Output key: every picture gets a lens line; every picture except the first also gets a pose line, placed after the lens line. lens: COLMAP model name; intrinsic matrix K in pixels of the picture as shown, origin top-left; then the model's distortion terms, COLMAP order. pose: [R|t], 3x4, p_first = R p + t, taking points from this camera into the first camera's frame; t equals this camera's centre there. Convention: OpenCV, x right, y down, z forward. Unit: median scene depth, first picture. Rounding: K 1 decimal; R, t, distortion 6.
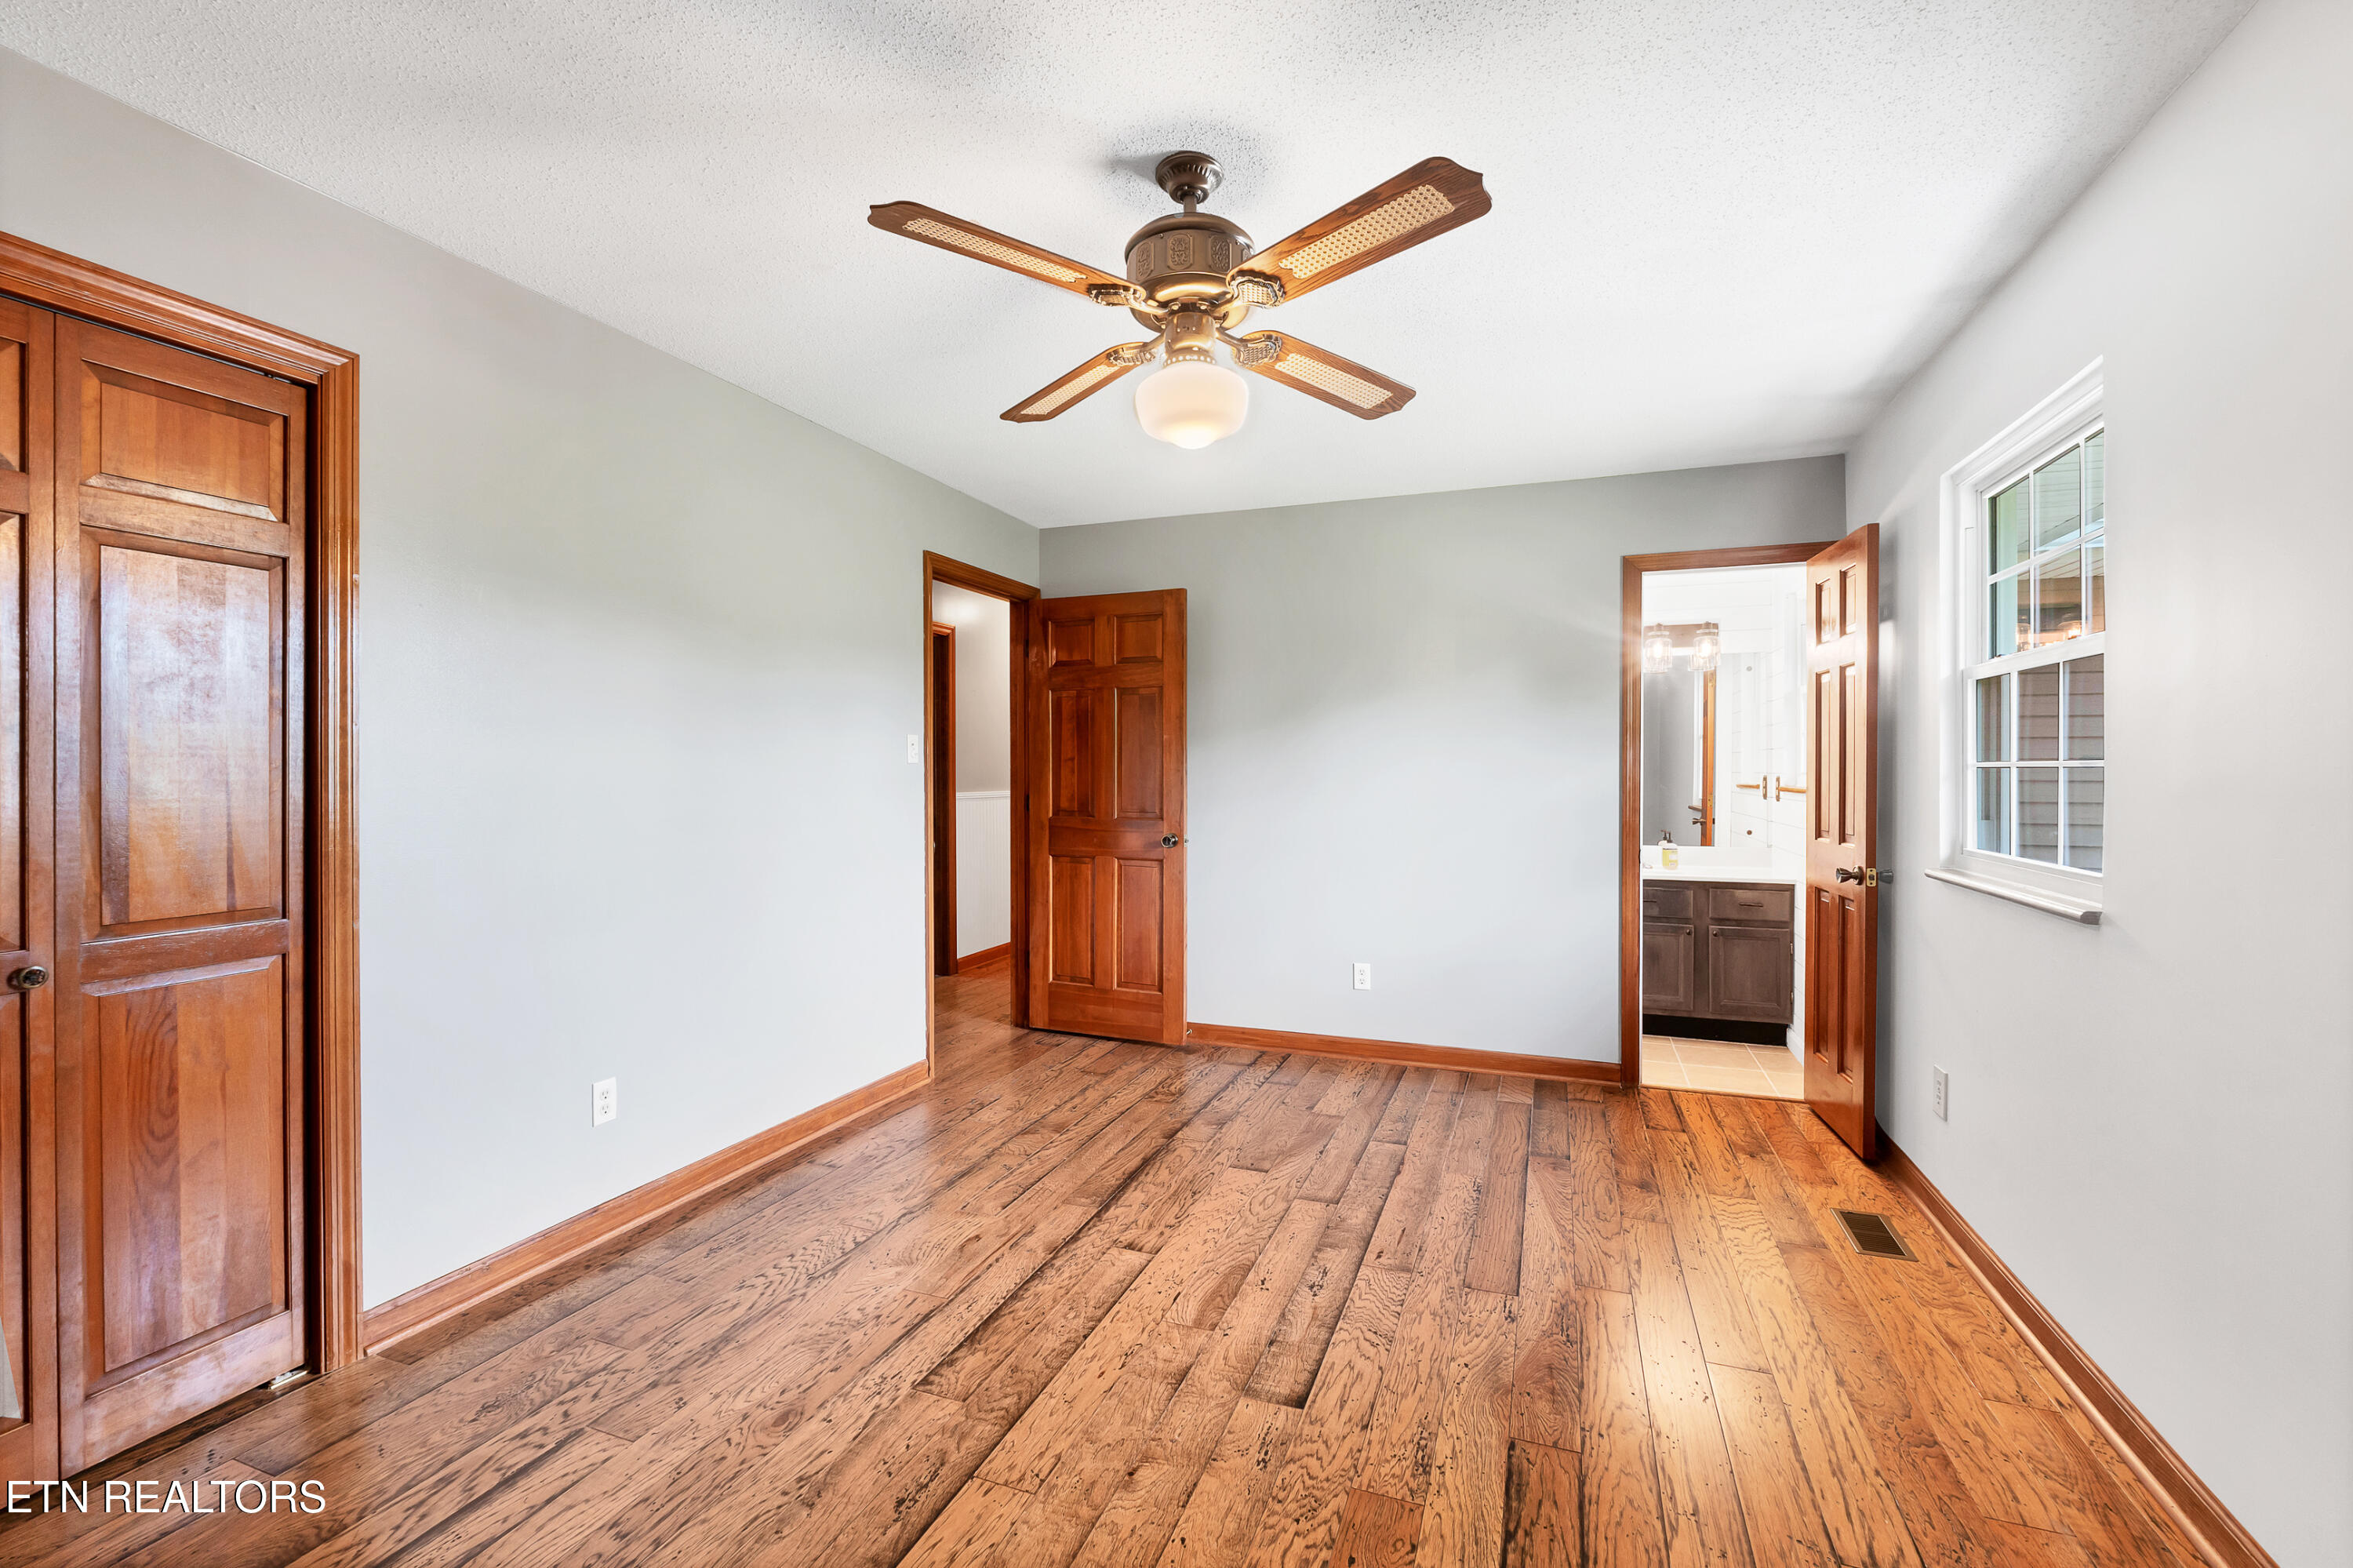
lens RADIAL K [[1028.2, 0, 1176.6], [0, 1028.2, 778.5], [0, 0, 1]] dist [-0.007246, -0.001197]
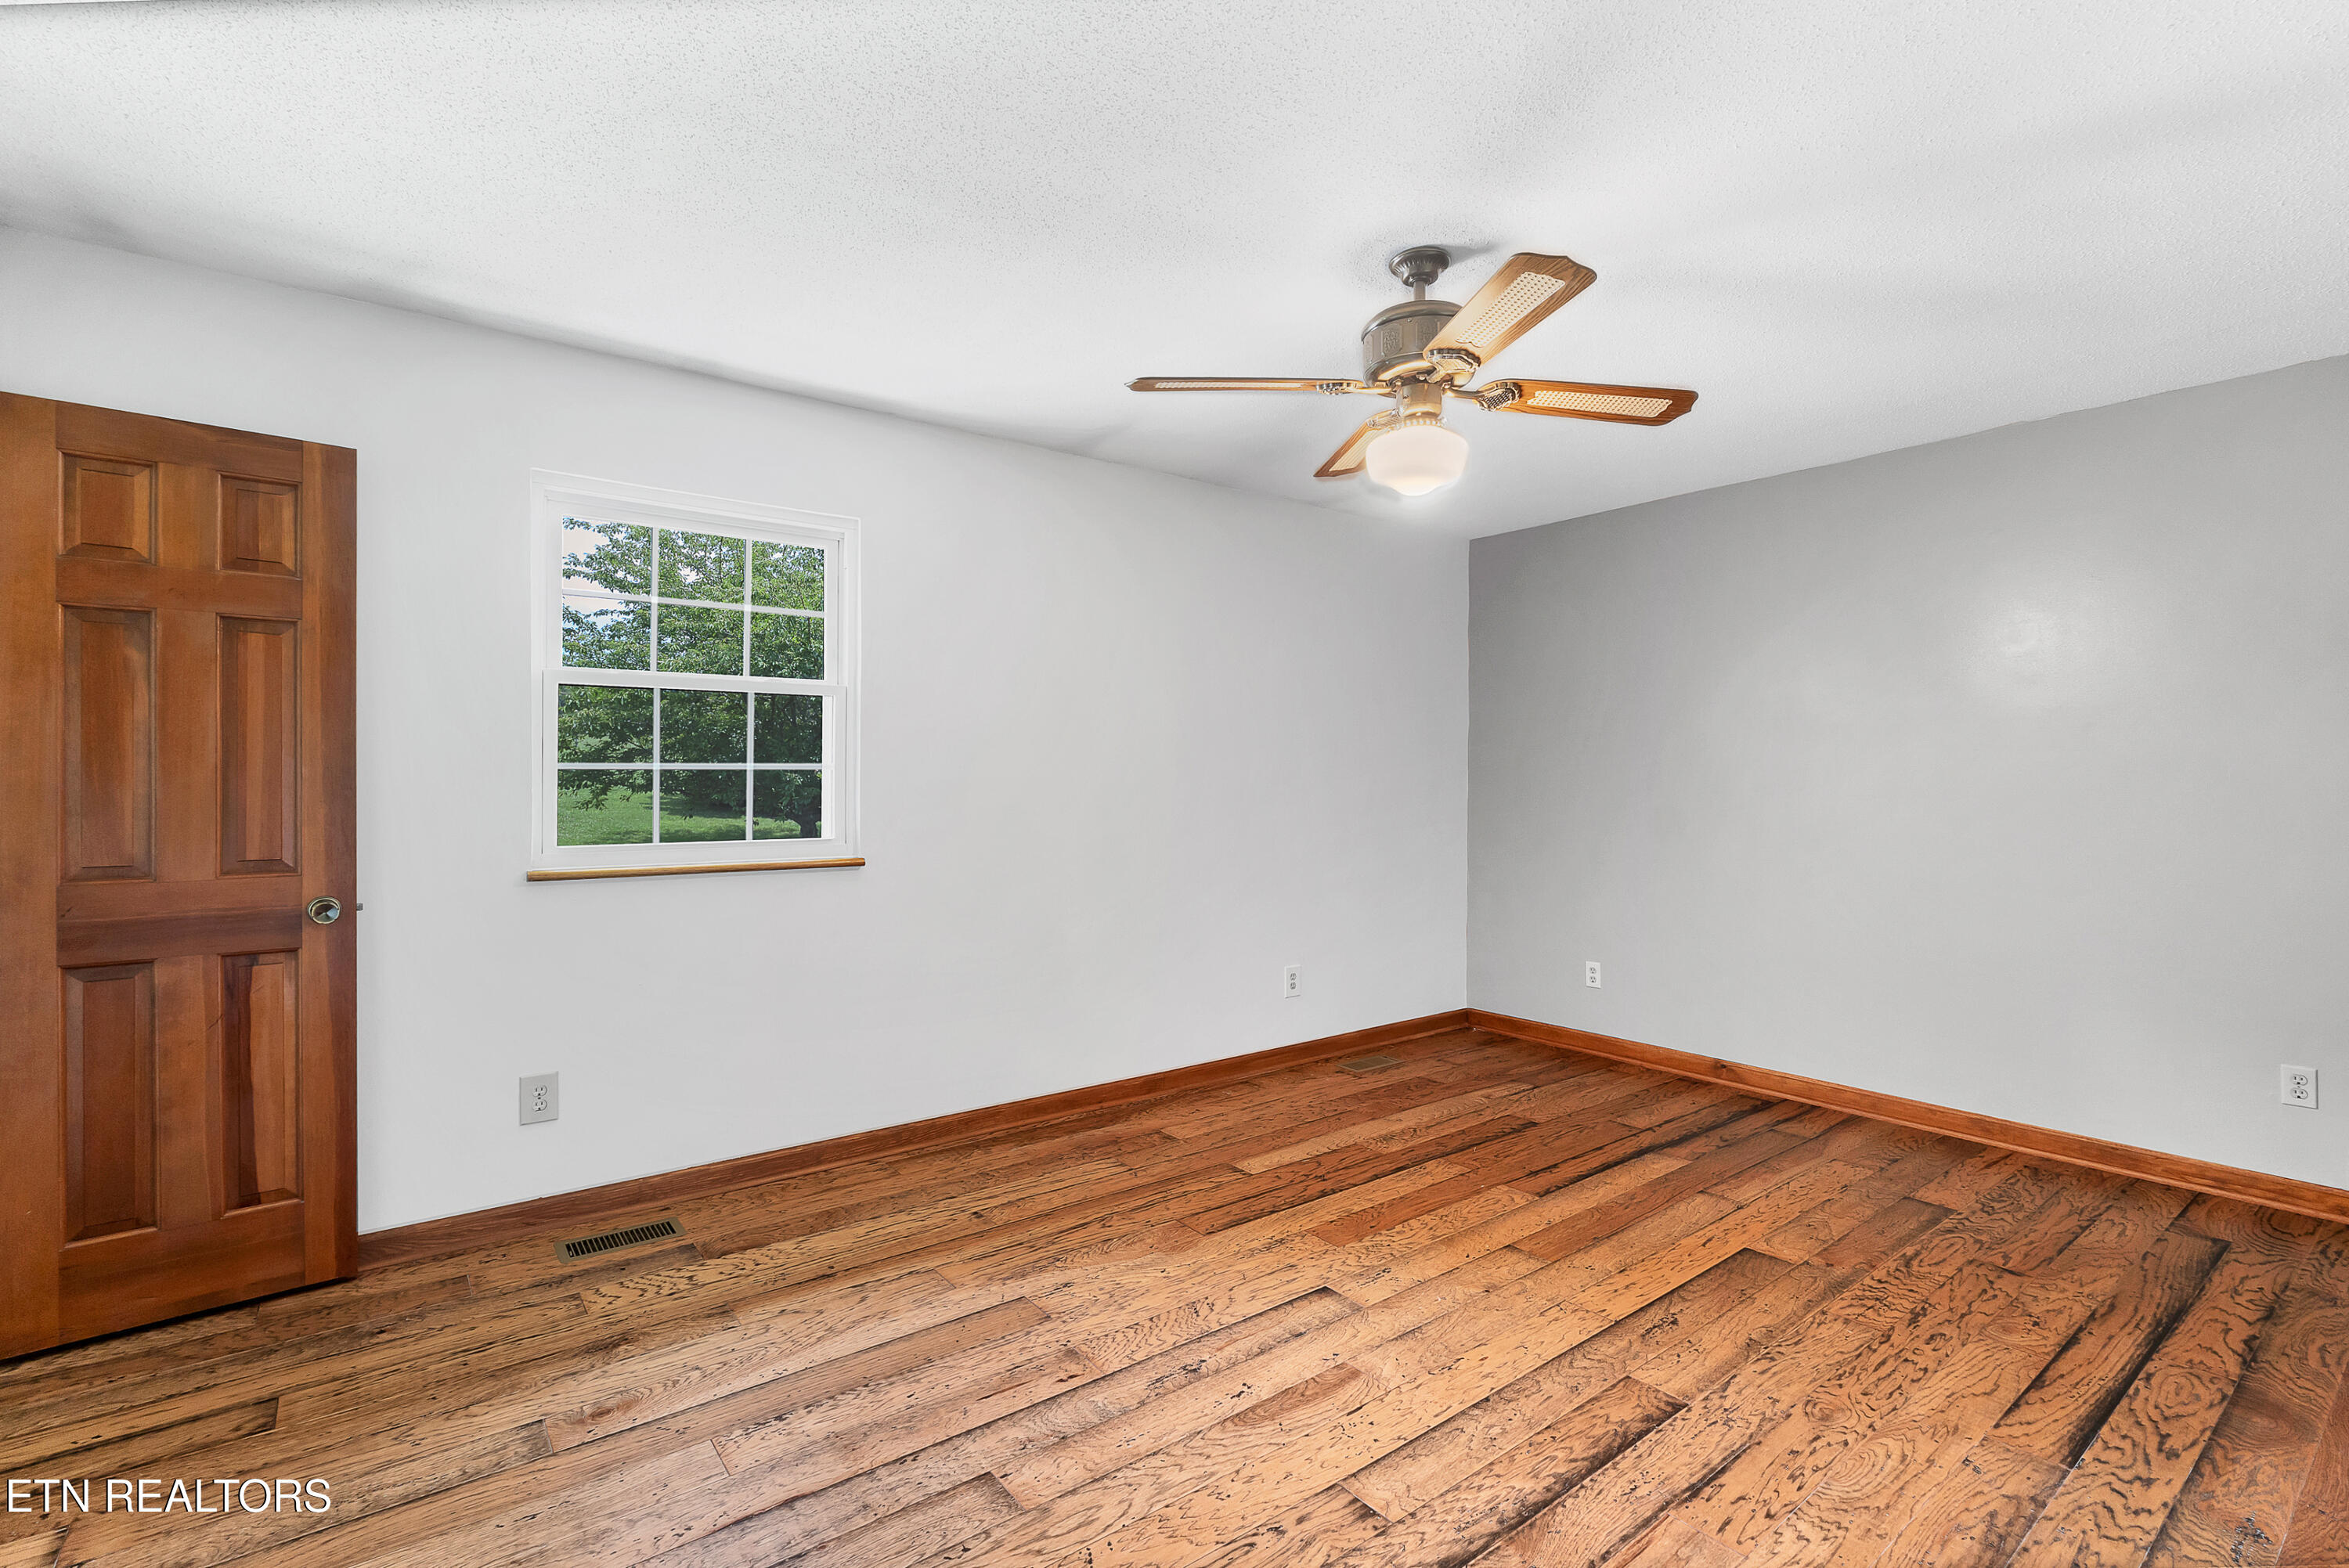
lens RADIAL K [[1026.3, 0, 1169.0], [0, 1026.3, 780.2], [0, 0, 1]] dist [-0.007246, -0.001197]
pose [[-0.842250, -0.007007, 0.539042, -0.319761], [-0.000330, 0.999922, 0.012482, 0.002283], [-0.539087, 0.010335, -0.842187, 1.831825]]
